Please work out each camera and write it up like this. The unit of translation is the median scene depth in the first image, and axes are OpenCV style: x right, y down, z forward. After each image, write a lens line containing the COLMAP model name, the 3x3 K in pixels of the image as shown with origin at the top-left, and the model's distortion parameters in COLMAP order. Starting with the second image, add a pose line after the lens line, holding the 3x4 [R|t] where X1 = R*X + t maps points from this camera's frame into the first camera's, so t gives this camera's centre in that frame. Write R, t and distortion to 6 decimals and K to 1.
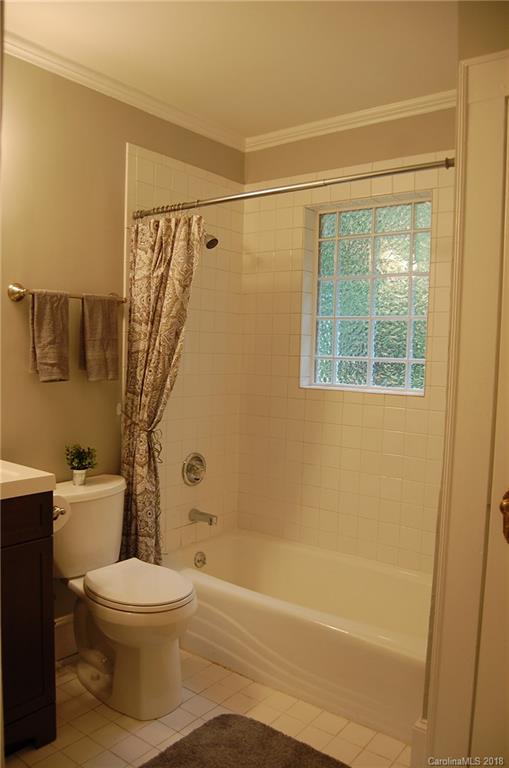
lens RADIAL K [[600.9, 0, 256.1], [0, 600.9, 388.5], [0, 0, 1]] dist [-0.093228, 0.037500]
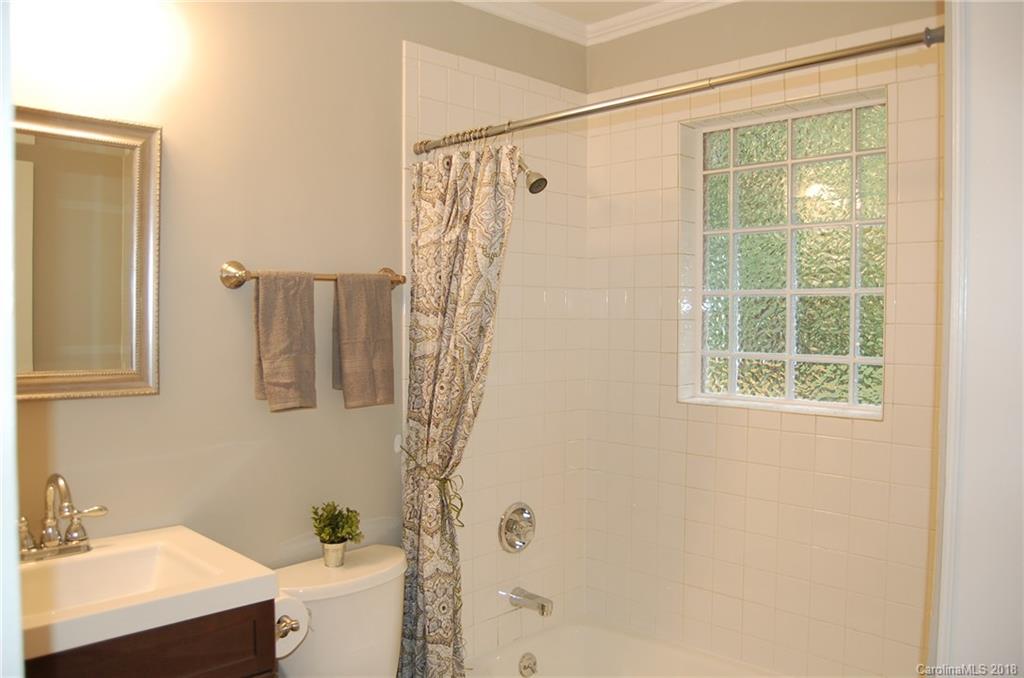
lens RADIAL K [[801.2, 0, 507.3], [0, 801.2, 332.0], [0, 0, 1]] dist [-0.093228, 0.037500]
pose [[0.990167, -0.017846, -0.138748, 0.013084], [0.011766, 0.998939, -0.044523, -0.048138], [0.139395, 0.042453, 0.989326, 0.149605]]
